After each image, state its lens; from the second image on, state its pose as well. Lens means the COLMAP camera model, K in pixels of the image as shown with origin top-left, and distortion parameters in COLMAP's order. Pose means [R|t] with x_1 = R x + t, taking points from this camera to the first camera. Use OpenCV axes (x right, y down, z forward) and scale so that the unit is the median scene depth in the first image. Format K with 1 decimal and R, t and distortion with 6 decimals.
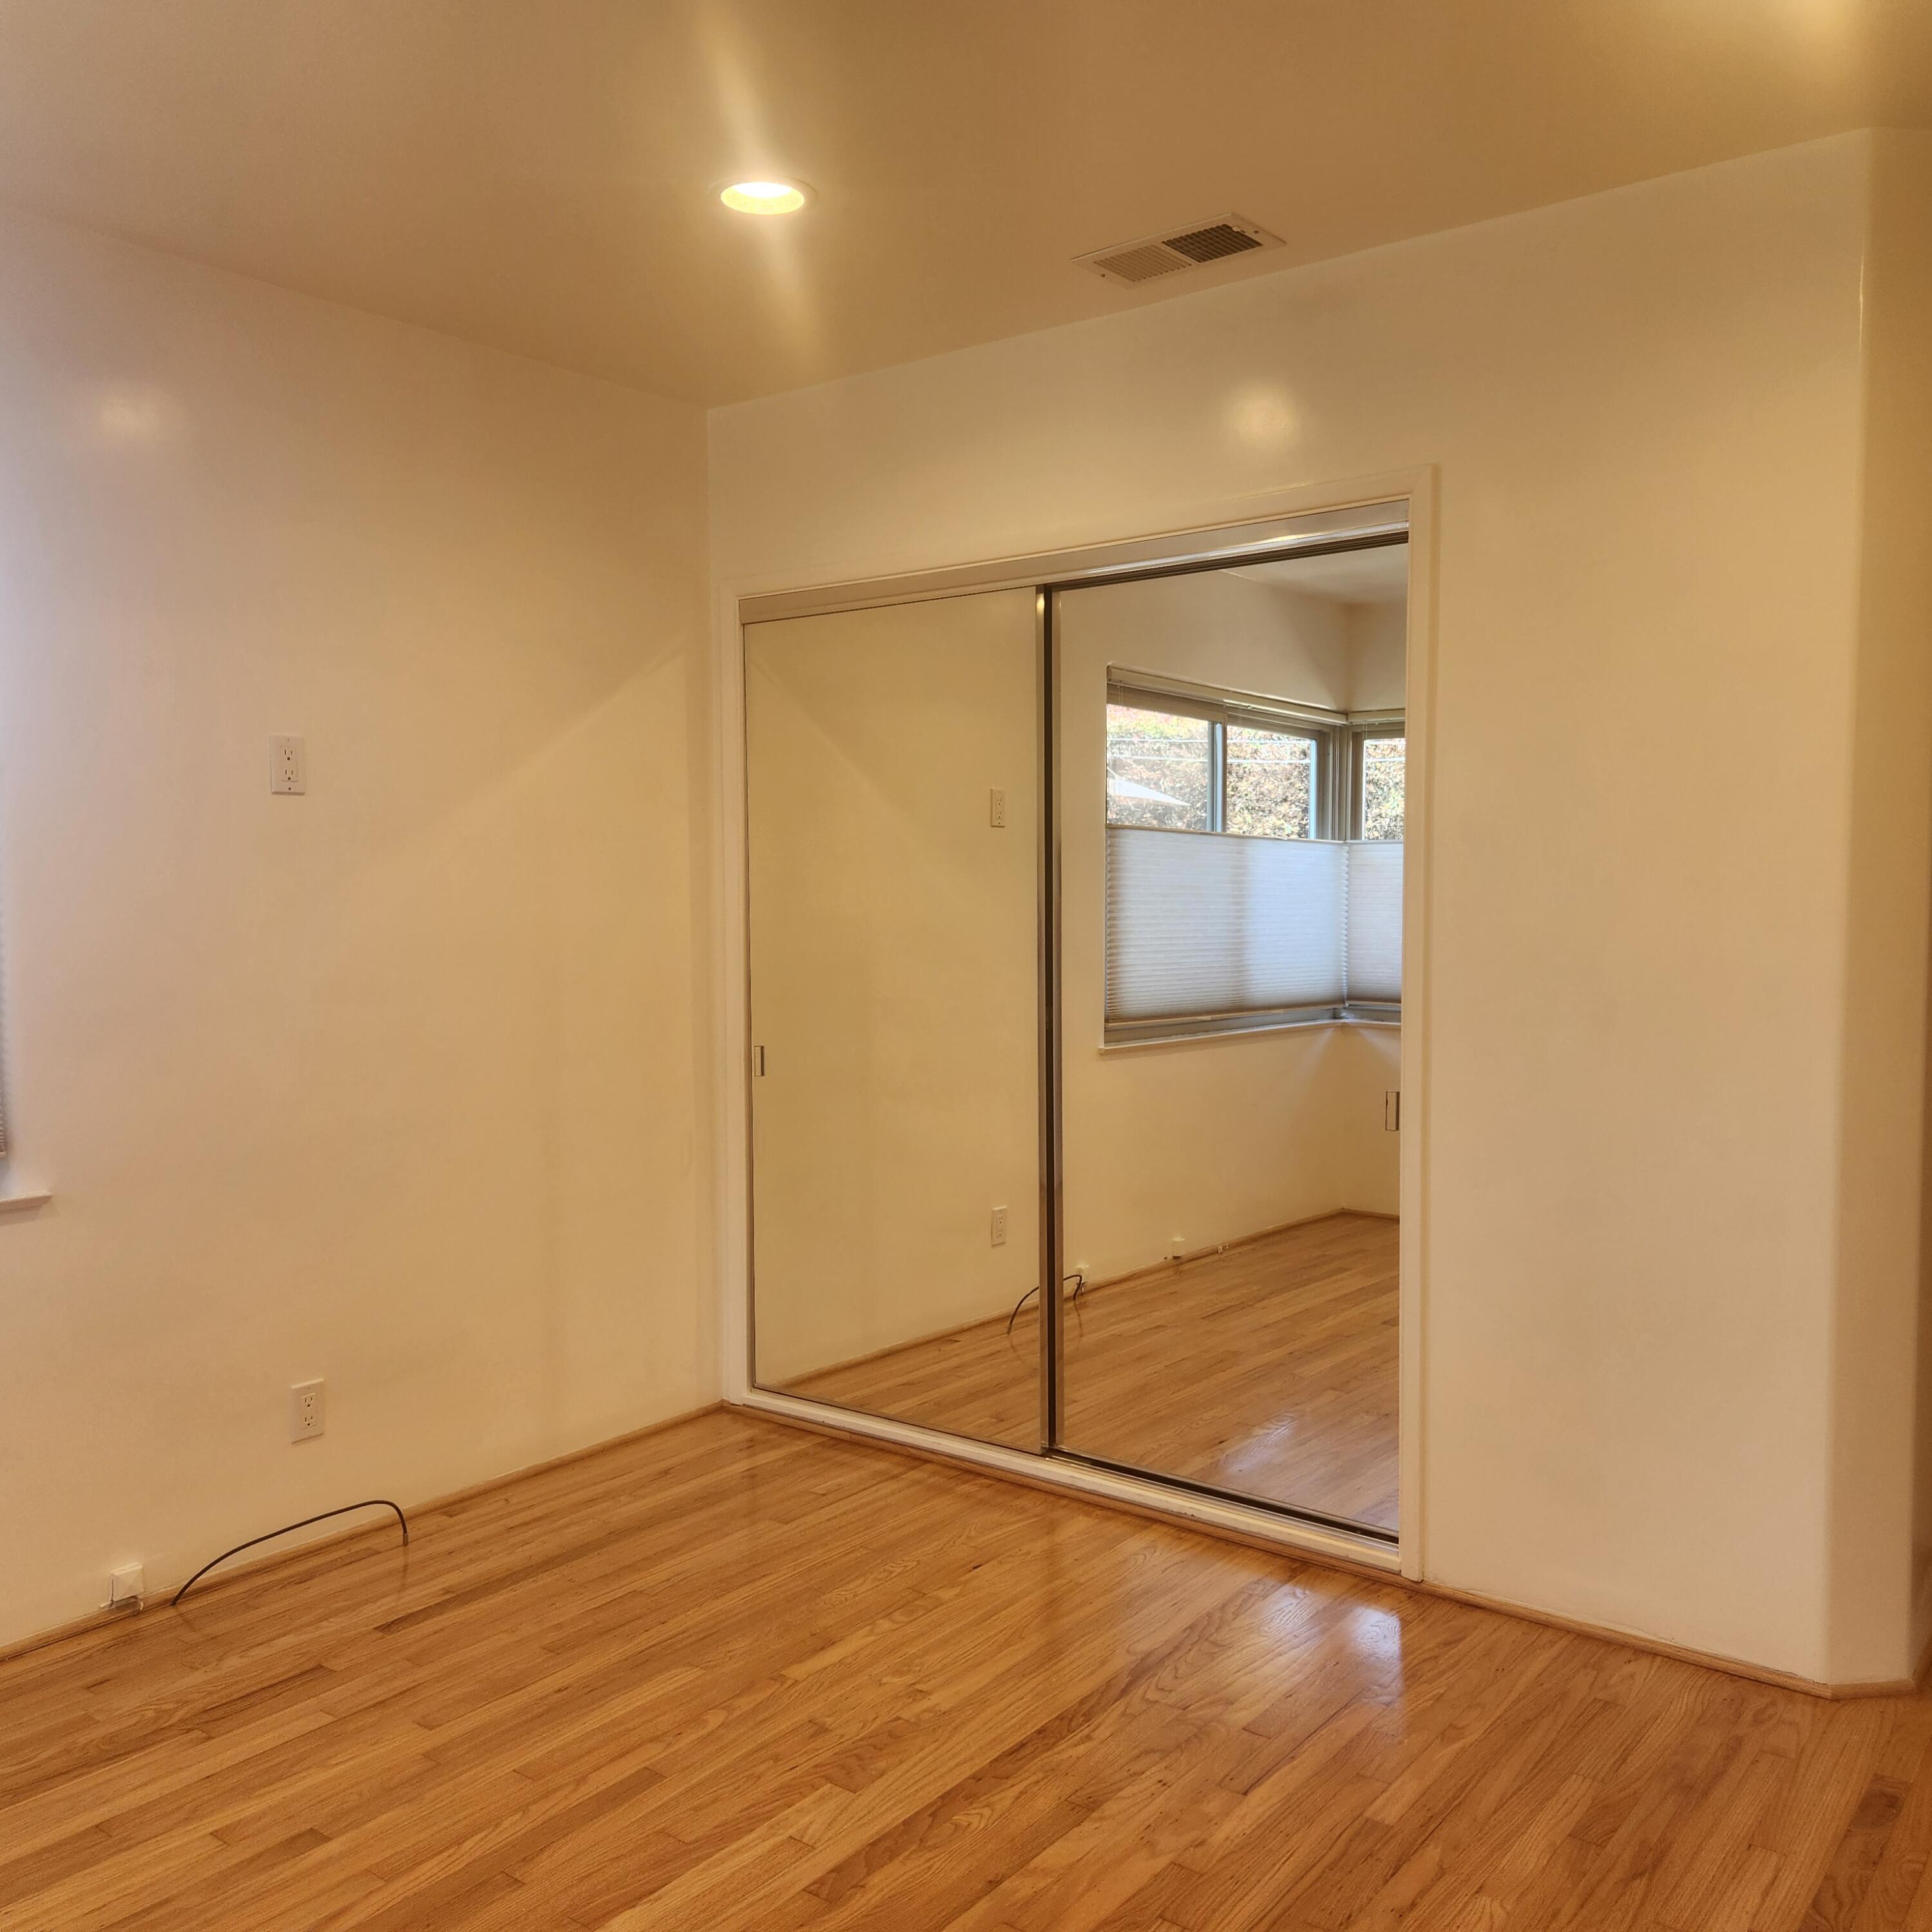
lens RADIAL K [[1724.9, 0, 966.0], [0, 1724.9, 966.0], [0, 0, 1]] dist [0.001195, -0.008719]
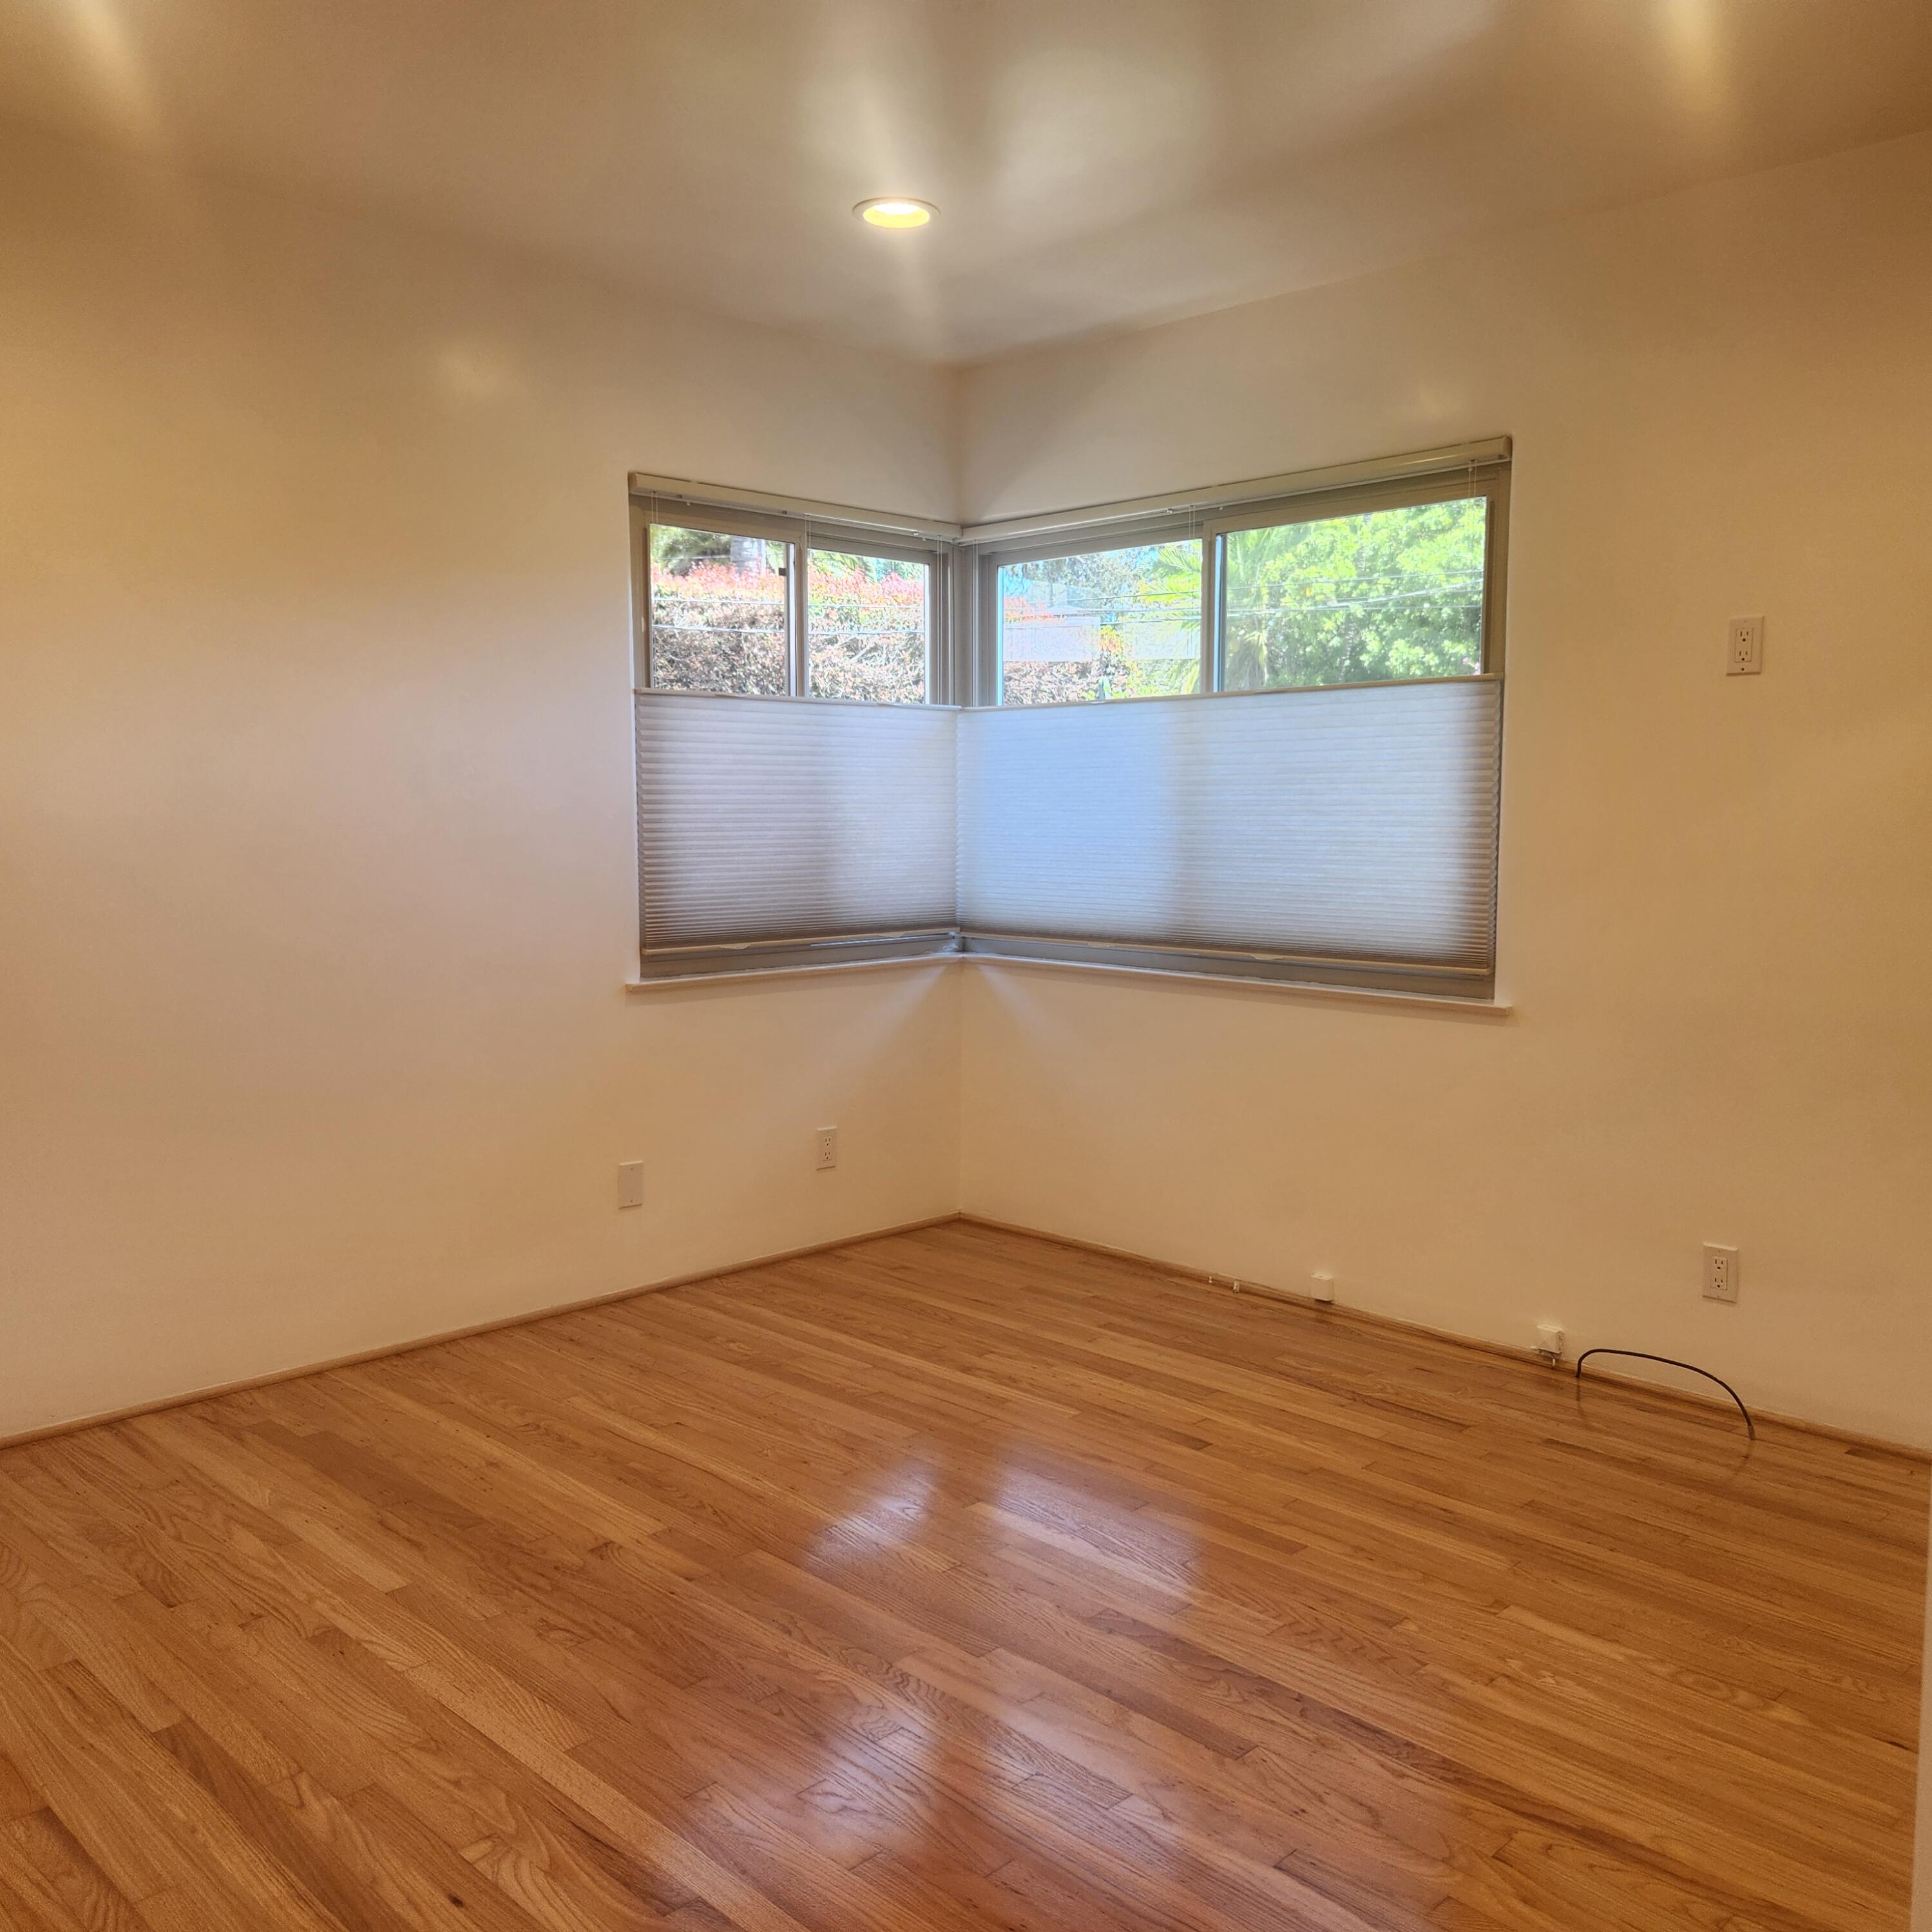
lens RADIAL K [[1724.9, 0, 966.0], [0, 1724.9, 966.0], [0, 0, 1]] dist [0.001195, -0.008719]
pose [[-0.135222, 0.113561, -0.984286, 0.852361], [-0.052505, 0.991193, 0.121571, -0.034801], [0.989423, 0.068119, -0.128069, 0.839409]]
